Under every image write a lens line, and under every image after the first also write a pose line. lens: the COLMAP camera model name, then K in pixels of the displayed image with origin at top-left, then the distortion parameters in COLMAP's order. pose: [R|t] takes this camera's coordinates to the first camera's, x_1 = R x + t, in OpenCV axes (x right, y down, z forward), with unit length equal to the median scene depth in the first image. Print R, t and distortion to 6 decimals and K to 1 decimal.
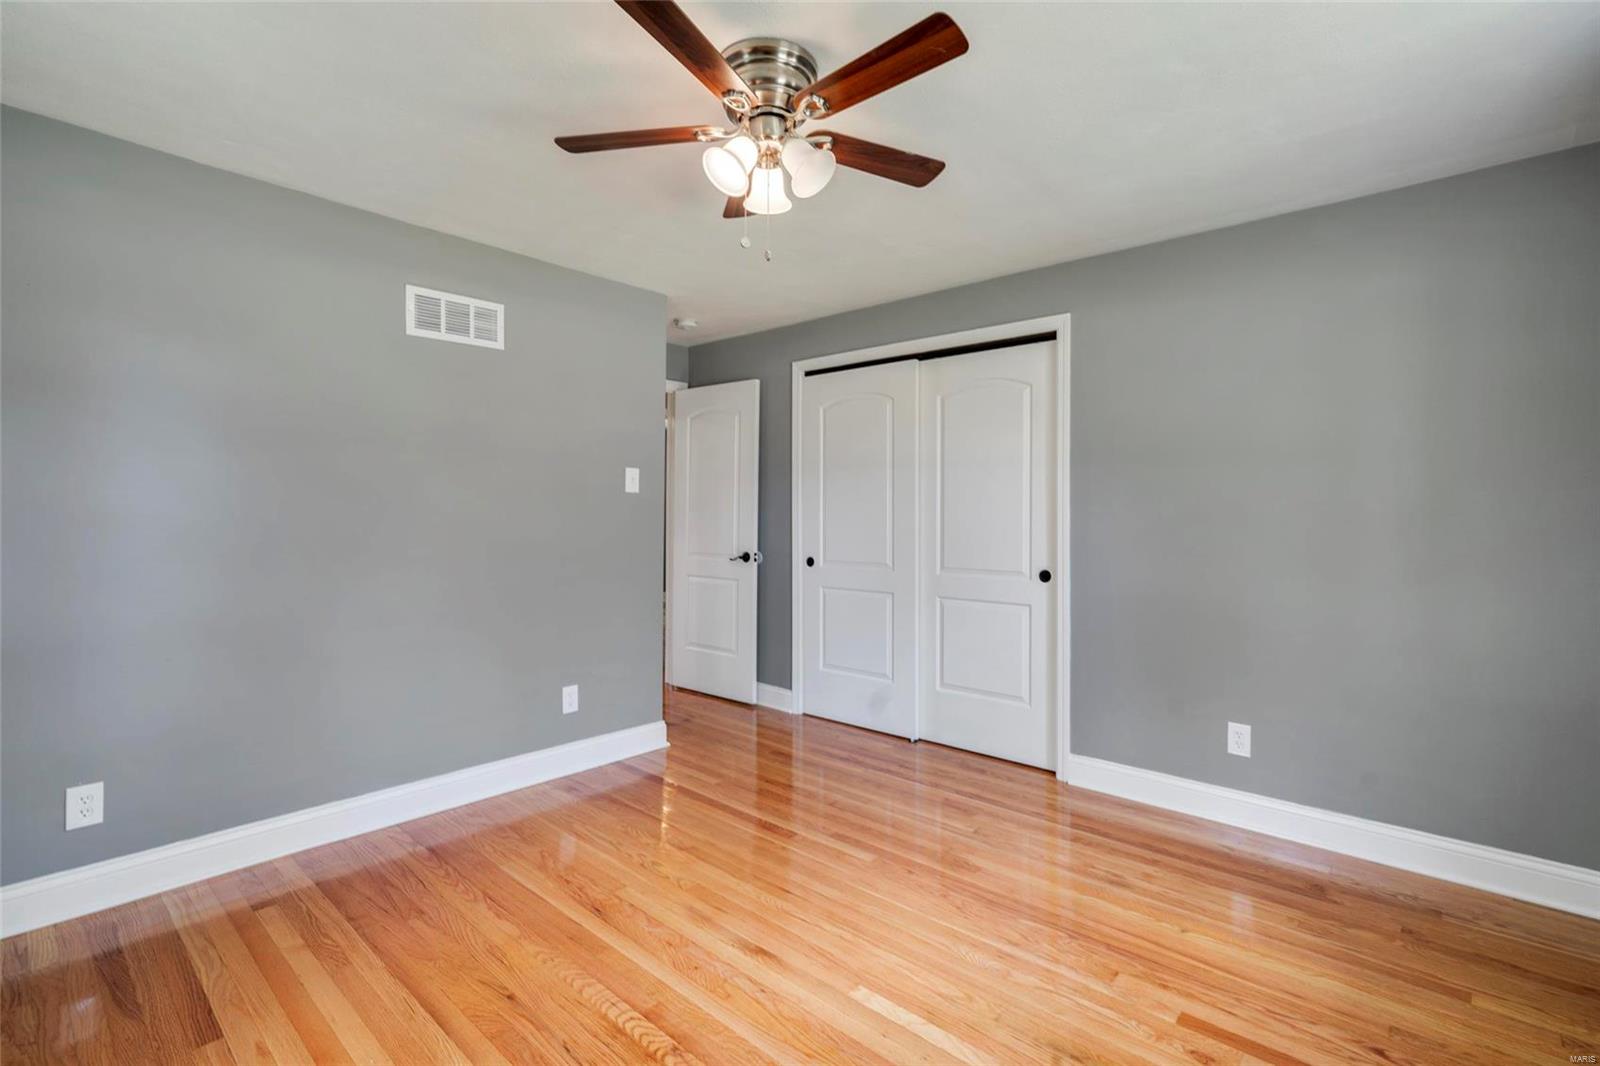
lens RADIAL K [[730.0, 0, 798.0], [0, 730.0, 530.7], [0, 0, 1]] dist [-0.023284, 0.035359]
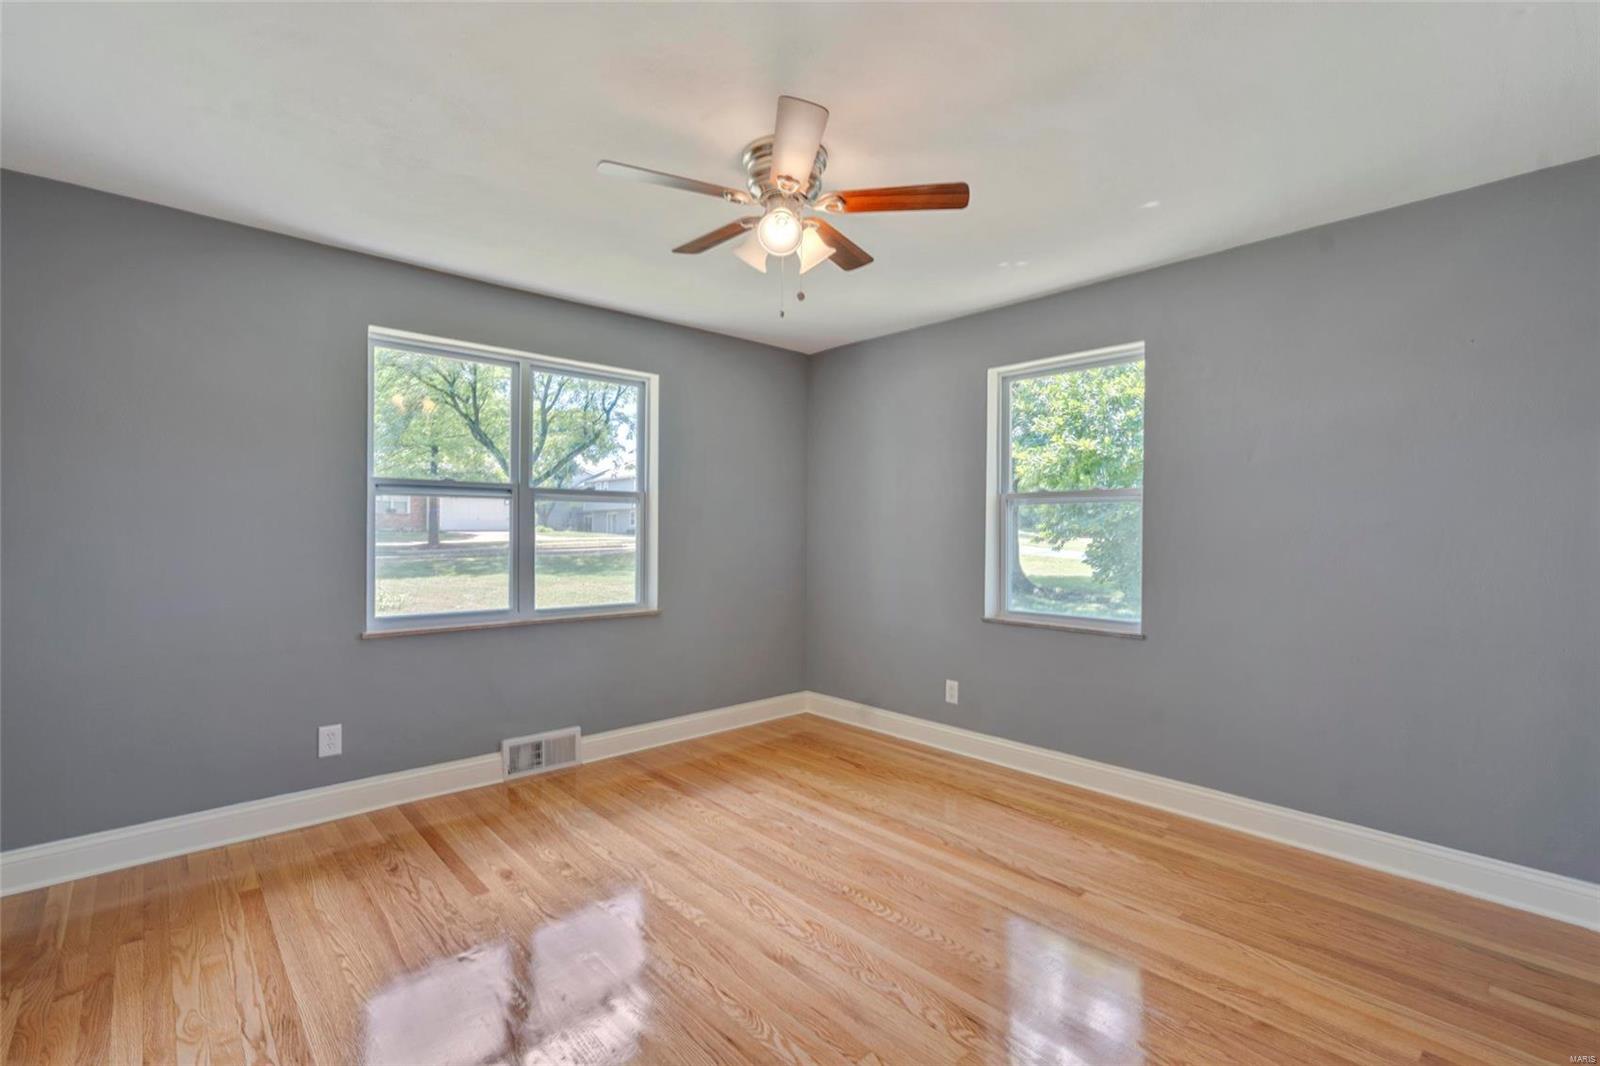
lens RADIAL K [[730.0, 0, 798.0], [0, 730.0, 530.7], [0, 0, 1]] dist [-0.023284, 0.035359]
pose [[-0.994304, -0.012099, 0.105896, -0.183595], [-0.010506, 0.999823, 0.015589, -0.038139], [-0.106066, 0.014387, -0.994255, 2.039300]]
